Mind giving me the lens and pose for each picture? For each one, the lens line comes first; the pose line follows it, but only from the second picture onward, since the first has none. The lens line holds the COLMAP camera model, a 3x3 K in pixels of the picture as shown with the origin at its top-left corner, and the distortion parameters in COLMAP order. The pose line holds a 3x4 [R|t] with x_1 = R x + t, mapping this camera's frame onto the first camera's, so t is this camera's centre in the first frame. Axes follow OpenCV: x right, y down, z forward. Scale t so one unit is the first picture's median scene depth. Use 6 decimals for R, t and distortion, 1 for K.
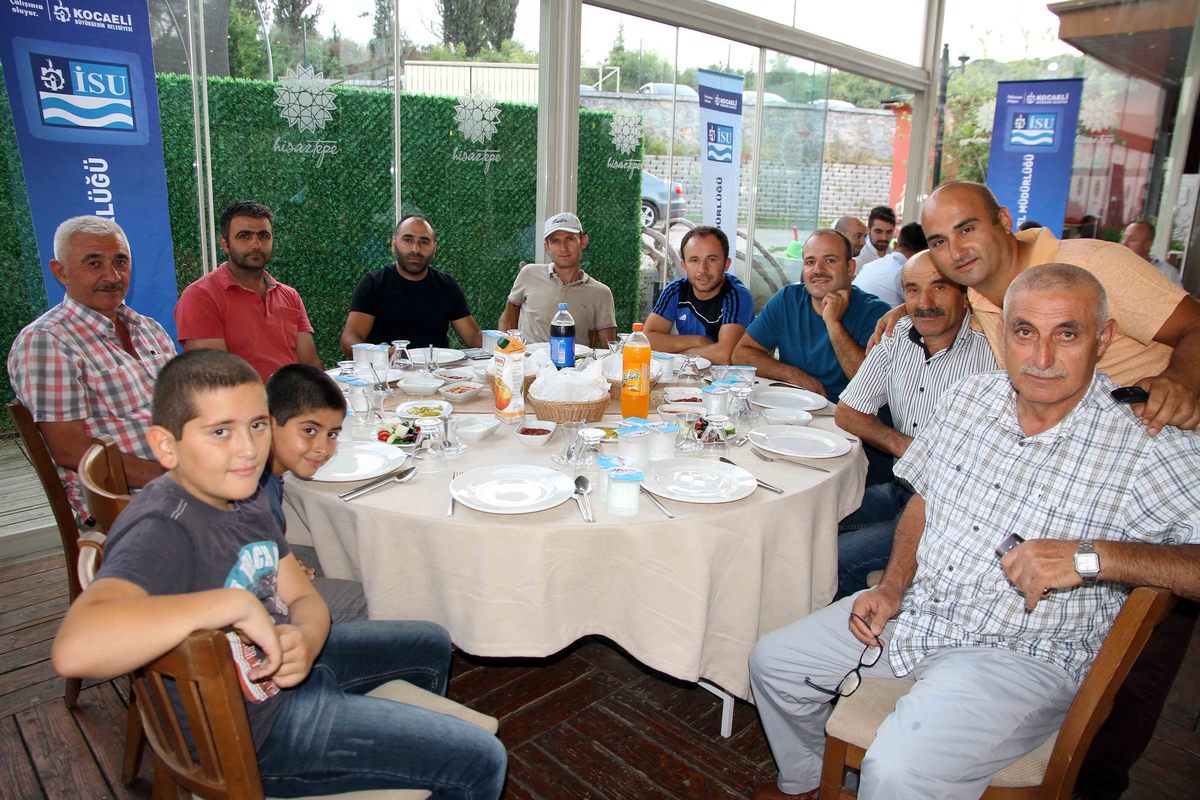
lens RADIAL K [[799.4, 0, 600.2], [0, 799.4, 391.6], [0, 0, 1]] dist [-0.122473, 0.075892]
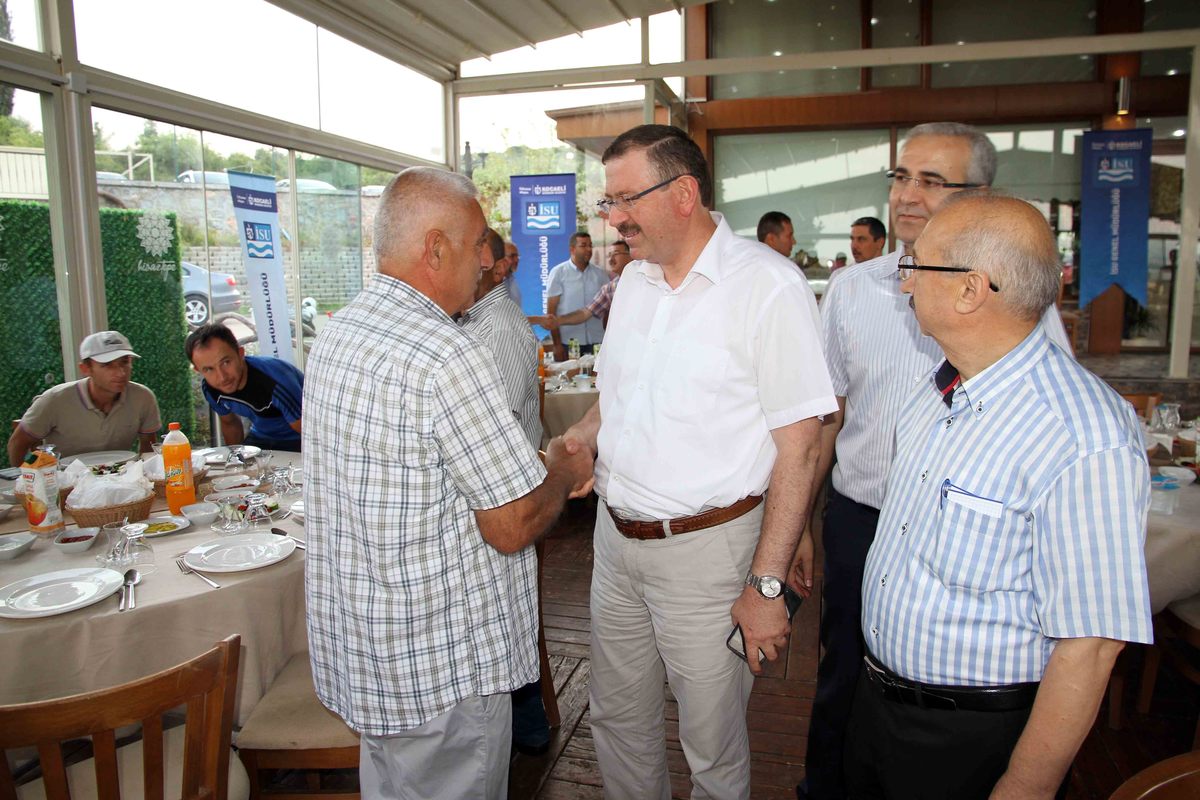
lens RADIAL K [[799.4, 0, 600.2], [0, 799.4, 391.6], [0, 0, 1]] dist [-0.122473, 0.075892]
pose [[0.862680, -0.108994, 0.493866, 0.010205], [0.157438, 0.985857, -0.057436, 0.007633], [-0.480621, 0.127302, 0.867639, -0.062080]]
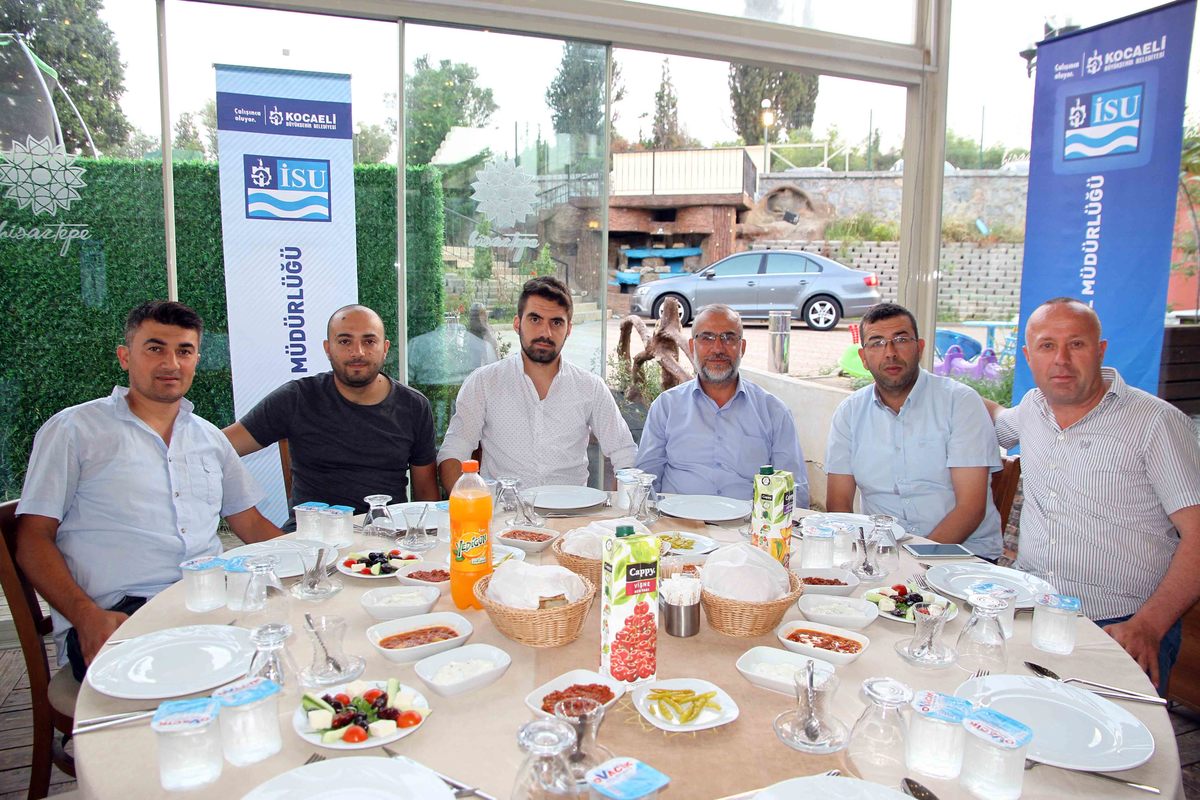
lens RADIAL K [[805.2, 0, 600.0], [0, 805.2, 400.0], [0, 0, 1]] dist [-0.051418, 0.000471]
pose [[0.919103, 0.038052, -0.392175, 0.486670], [-0.081219, 0.992247, -0.094070, -0.100339], [0.385555, 0.118313, 0.915068, 0.461774]]
